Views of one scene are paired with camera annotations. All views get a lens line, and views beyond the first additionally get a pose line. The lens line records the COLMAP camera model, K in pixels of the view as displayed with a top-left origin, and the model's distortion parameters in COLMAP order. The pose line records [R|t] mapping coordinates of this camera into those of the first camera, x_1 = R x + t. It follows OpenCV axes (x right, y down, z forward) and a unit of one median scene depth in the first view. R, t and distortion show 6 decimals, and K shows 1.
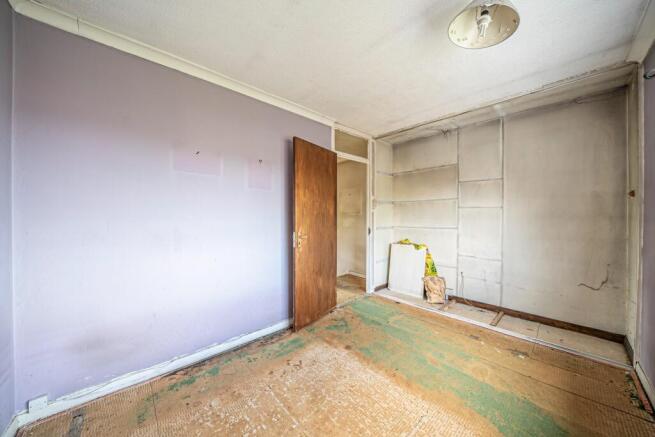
lens RADIAL K [[227.1, 0, 323.9], [0, 227.1, 217.6], [0, 0, 1]] dist [-0.018252, 0.000289]
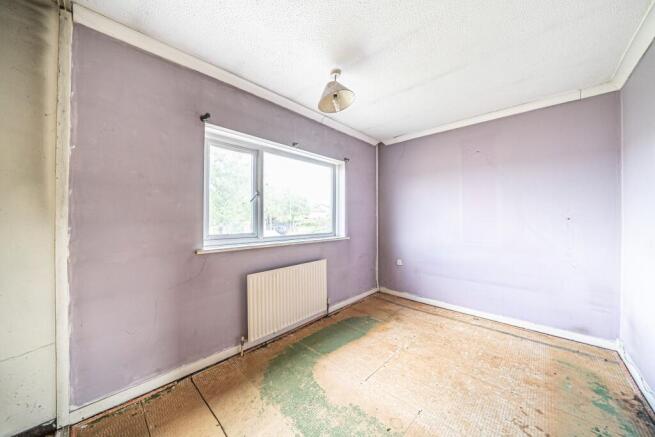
lens RADIAL K [[227.1, 0, 323.9], [0, 227.1, 217.6], [0, 0, 1]] dist [-0.018252, 0.000289]
pose [[-0.997673, 0.001506, -0.068165, 0.478466], [0.000713, 0.999932, 0.011656, -0.014932], [0.068178, 0.011580, -0.997606, 1.397449]]
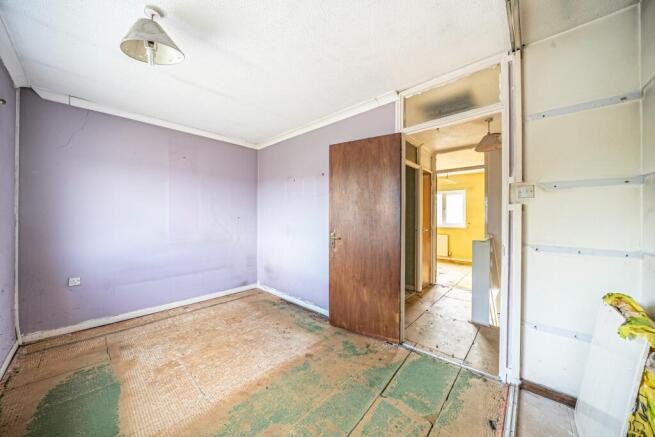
lens RADIAL K [[227.1, 0, 323.9], [0, 227.1, 217.6], [0, 0, 1]] dist [-0.018252, 0.000289]
pose [[0.092365, 0.000126, -0.995725, 1.021465], [-0.015569, 0.999878, -0.001317, -0.005686], [0.995604, 0.015624, 0.092355, 0.930922]]
